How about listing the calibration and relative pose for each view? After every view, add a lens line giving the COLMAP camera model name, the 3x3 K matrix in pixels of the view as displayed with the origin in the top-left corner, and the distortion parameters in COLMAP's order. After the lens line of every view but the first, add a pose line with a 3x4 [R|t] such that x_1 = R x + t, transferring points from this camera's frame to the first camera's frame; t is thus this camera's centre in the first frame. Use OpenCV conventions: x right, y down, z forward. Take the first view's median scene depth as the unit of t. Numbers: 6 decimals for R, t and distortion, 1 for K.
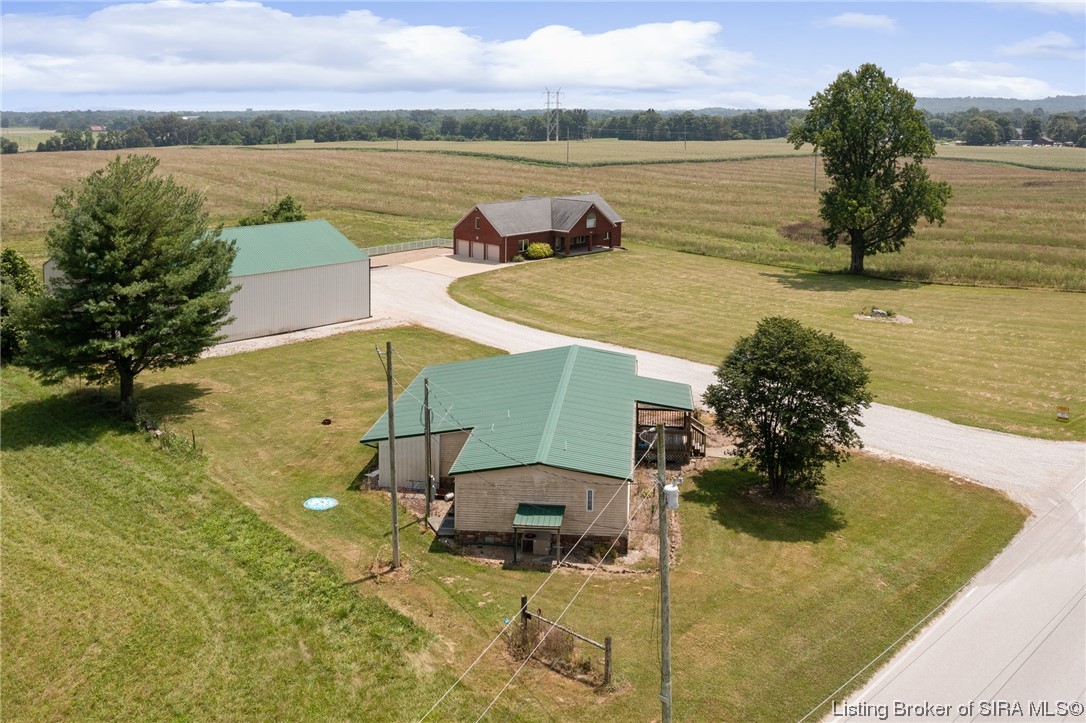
lens RADIAL K [[861.0, 0, 537.6], [0, 861.0, 359.5], [0, 0, 1]] dist [-0.002617, 0.005833]
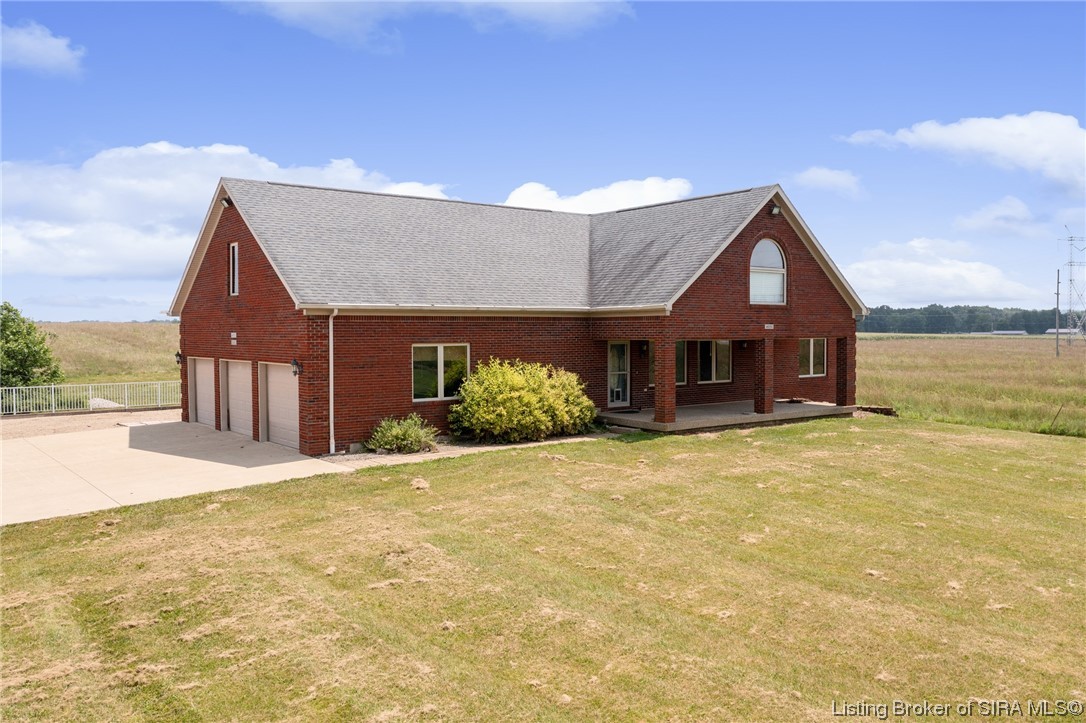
lens RADIAL K [[819.3, 0, 517.7], [0, 819.3, 359.7], [0, 0, 1]] dist [-0.006329, 0.000049]
pose [[0.993252, -0.003084, -0.115935, 0.022745], [-0.025205, 0.970011, -0.241749, -0.088390], [0.113204, 0.243040, 0.963388, 0.805975]]
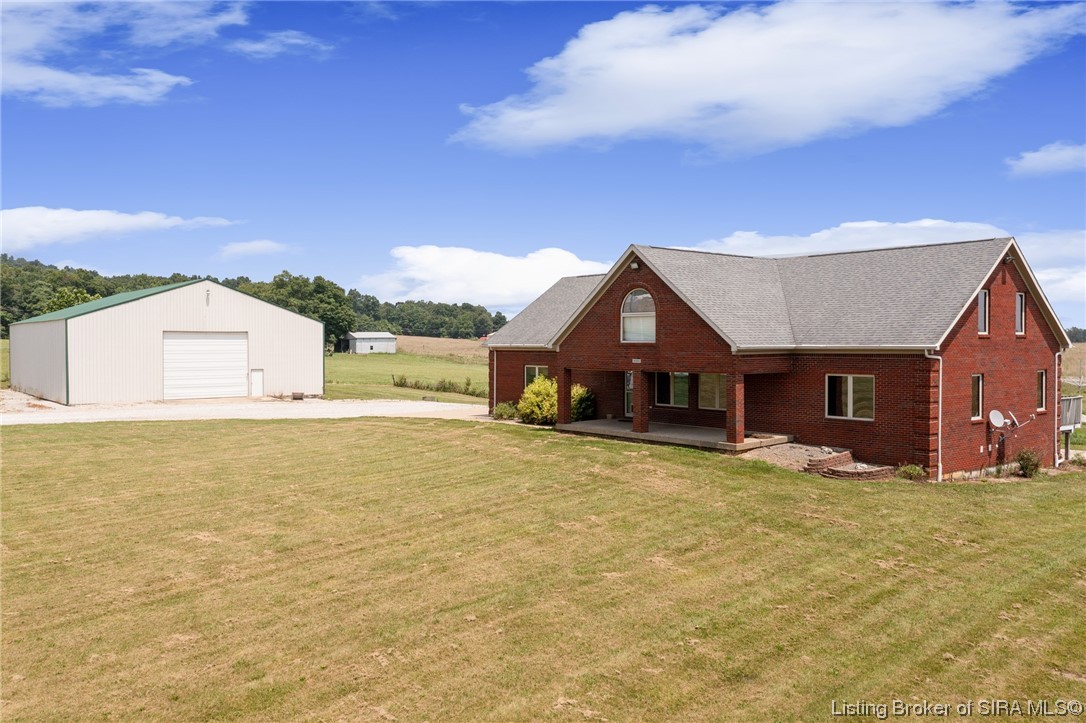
lens RADIAL K [[861.0, 0, 537.6], [0, 861.0, 359.5], [0, 0, 1]] dist [-0.002617, 0.005833]
pose [[-0.053953, 0.023110, -0.998276, 0.337610], [-0.268008, 0.962715, 0.036772, -0.152357], [0.961905, 0.269529, -0.045748, 0.999919]]
